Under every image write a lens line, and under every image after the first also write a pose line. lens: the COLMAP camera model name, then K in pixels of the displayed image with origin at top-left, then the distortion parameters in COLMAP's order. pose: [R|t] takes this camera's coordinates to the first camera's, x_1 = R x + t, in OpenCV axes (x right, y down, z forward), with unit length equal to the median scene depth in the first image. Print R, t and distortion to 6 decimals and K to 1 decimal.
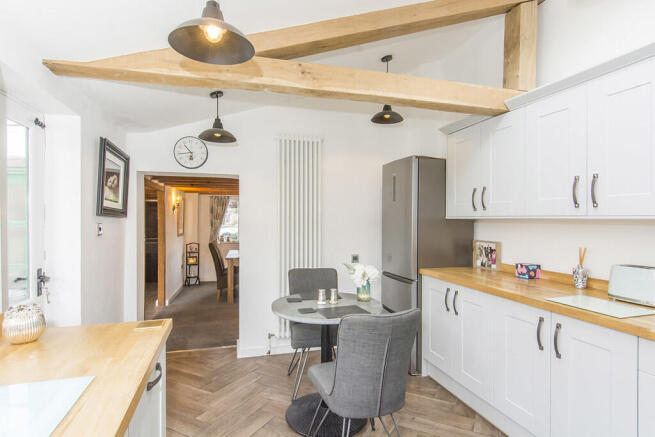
lens RADIAL K [[343.3, 0, 331.3], [0, 343.3, 219.1], [0, 0, 1]] dist [0.015969, -0.012256]
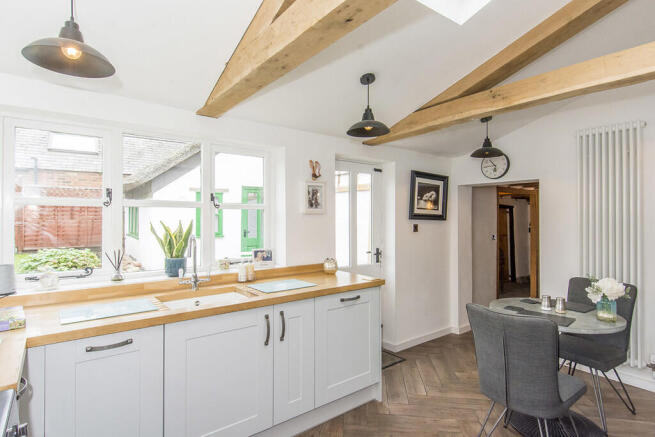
lens RADIAL K [[343.3, 0, 326.5], [0, 343.3, 216.9], [0, 0, 1]] dist [0.015969, -0.012256]
pose [[0.374005, -0.001776, -0.927425, 0.467912], [-0.006383, 0.999970, -0.004489, -0.008814], [0.927405, 0.007599, 0.373982, 0.030678]]
